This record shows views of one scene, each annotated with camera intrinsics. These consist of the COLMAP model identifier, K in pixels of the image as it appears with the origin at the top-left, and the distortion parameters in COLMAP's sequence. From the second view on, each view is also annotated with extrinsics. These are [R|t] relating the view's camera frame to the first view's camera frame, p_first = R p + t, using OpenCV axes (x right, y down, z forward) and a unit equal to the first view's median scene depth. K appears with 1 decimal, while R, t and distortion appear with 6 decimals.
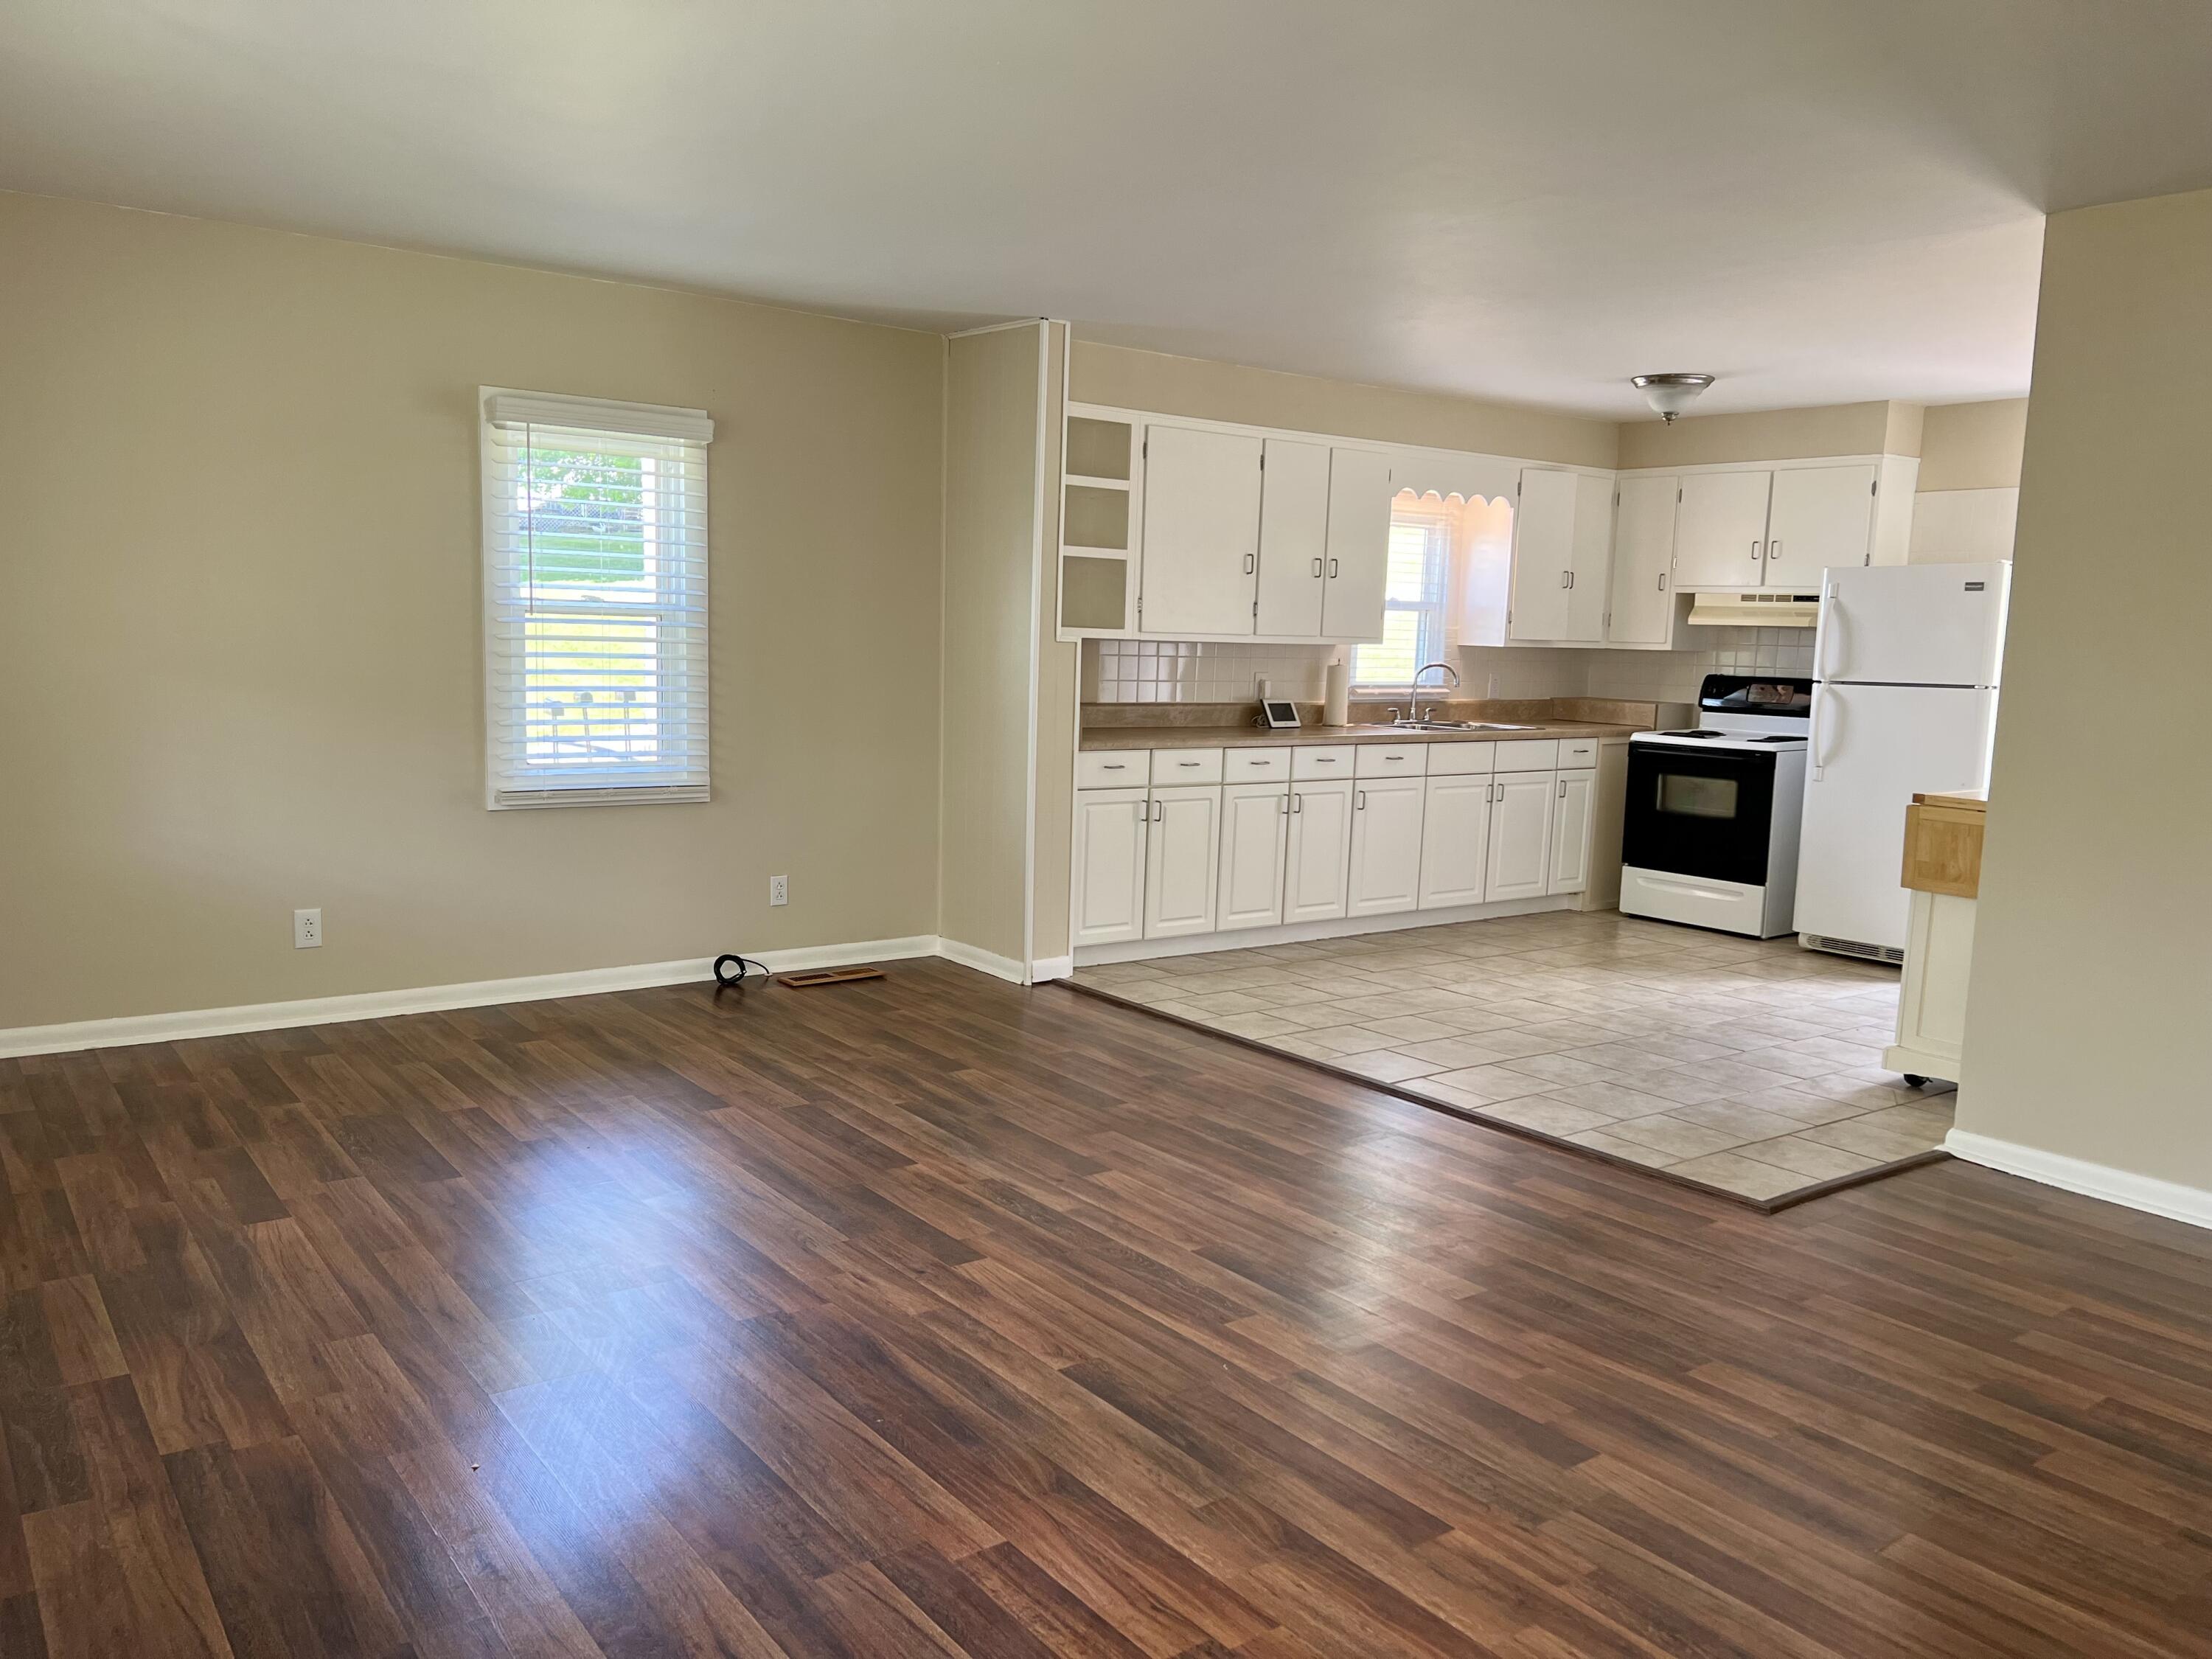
lens RADIAL K [[1672.1, 0, 1105.4], [0, 1672.1, 841.6], [0, 0, 1]] dist [0.101156, -0.122660]
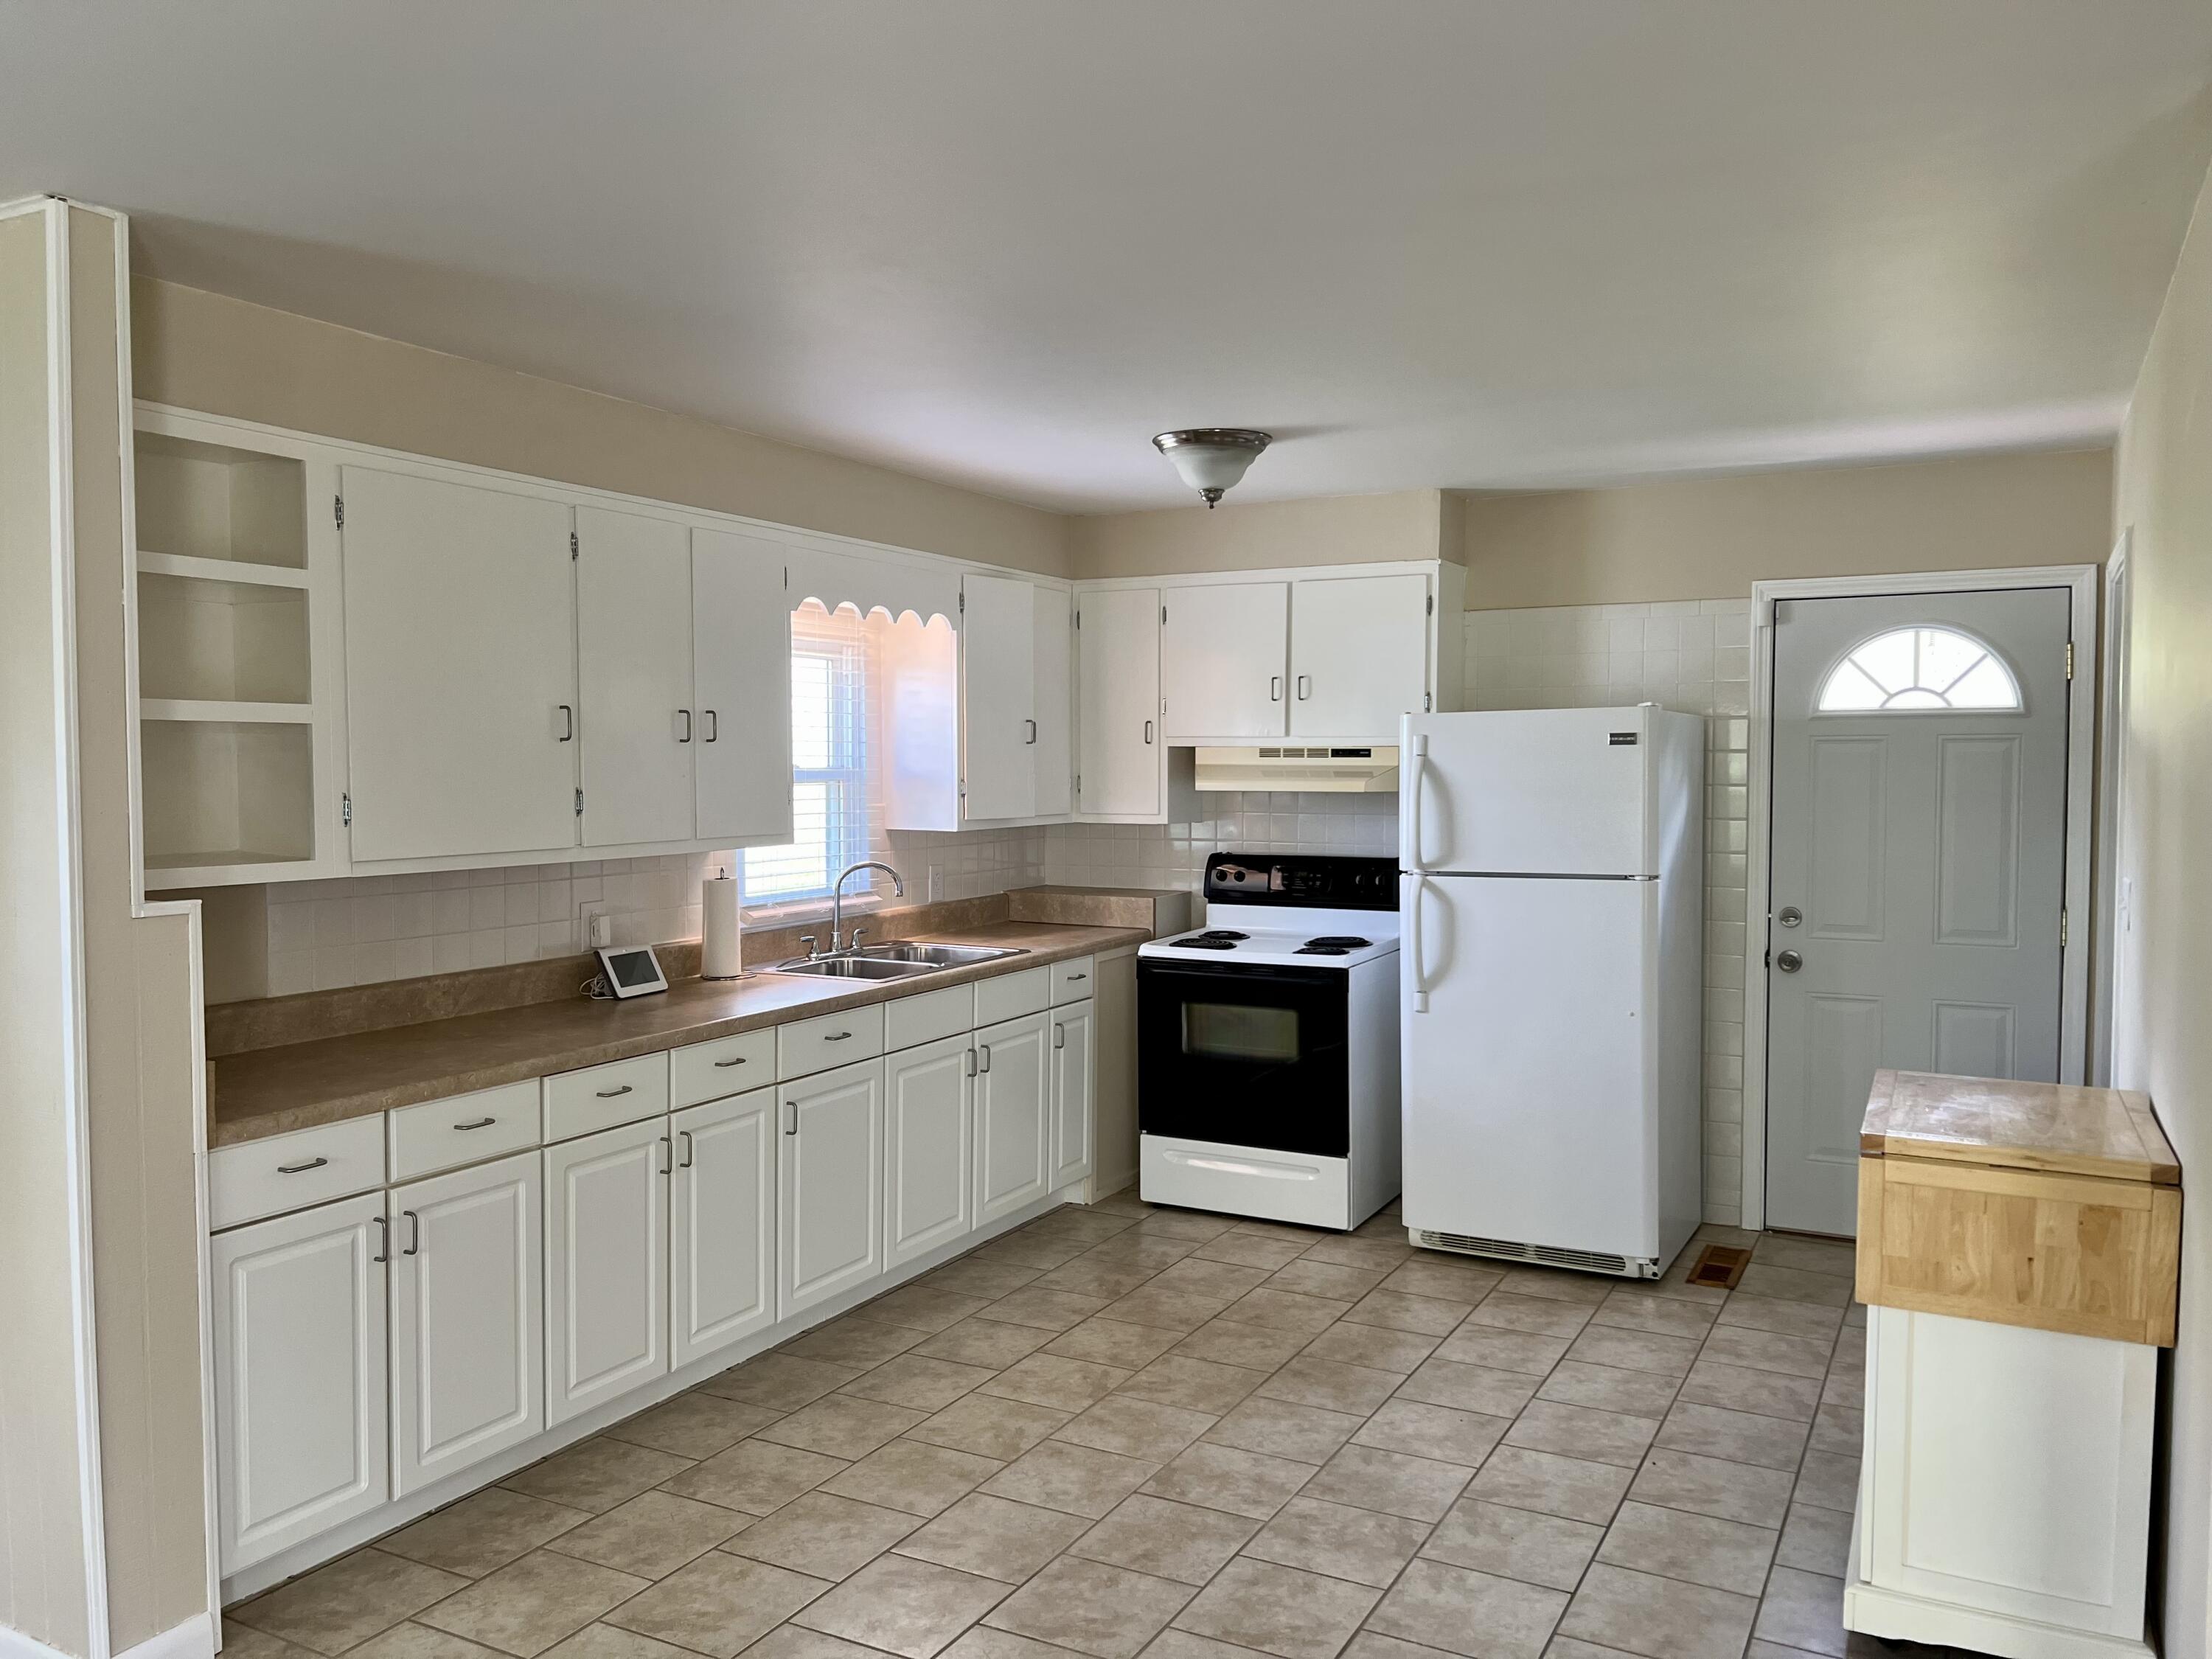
lens RADIAL K [[1672.1, 0, 1105.4], [0, 1672.1, 841.6], [0, 0, 1]] dist [0.101156, -0.122660]
pose [[0.911255, -0.052623, 0.408466, 0.016728], [0.081501, 0.995231, -0.053606, -0.074256], [-0.403697, 0.082139, 0.911198, 0.380833]]
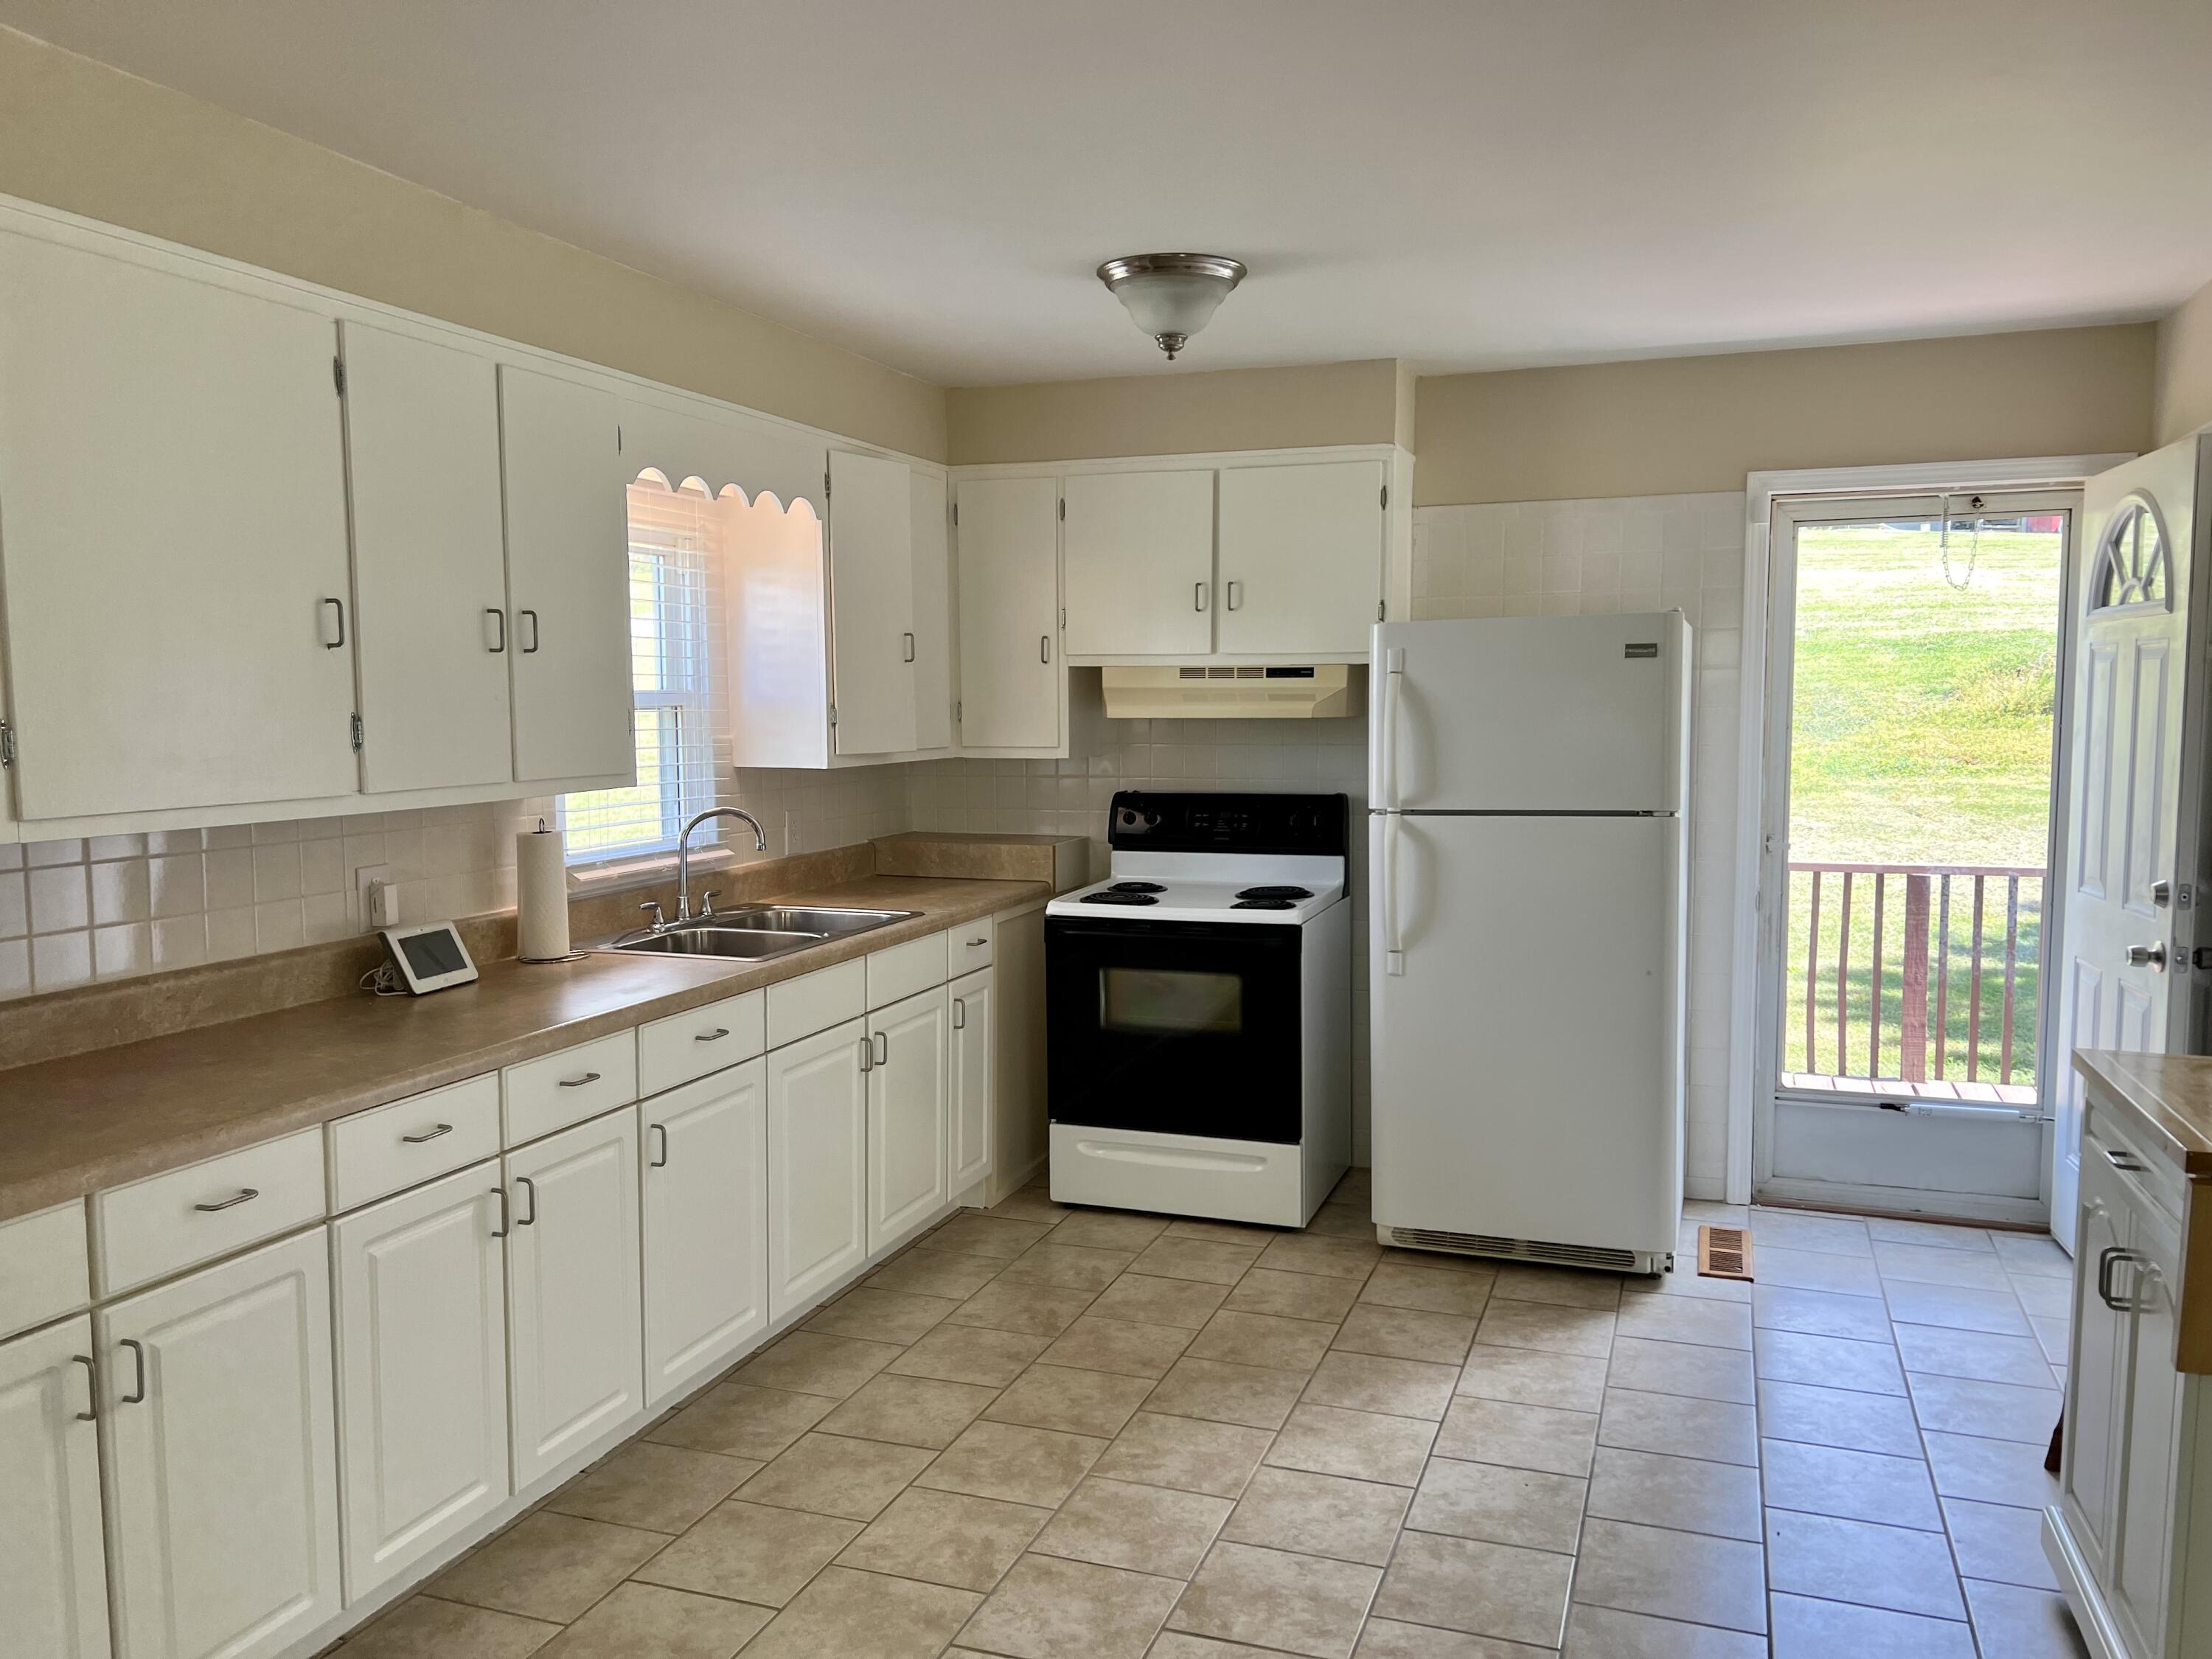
lens RADIAL K [[1672.4, 0, 1110.1], [0, 1672.4, 848.8], [0, 0, 1]] dist [0.061486, -0.054439]
pose [[0.842160, -0.084863, 0.532508, 0.020272], [0.099792, 0.995008, 0.000748, -0.084859], [-0.529913, 0.052510, 0.846425, 0.510225]]
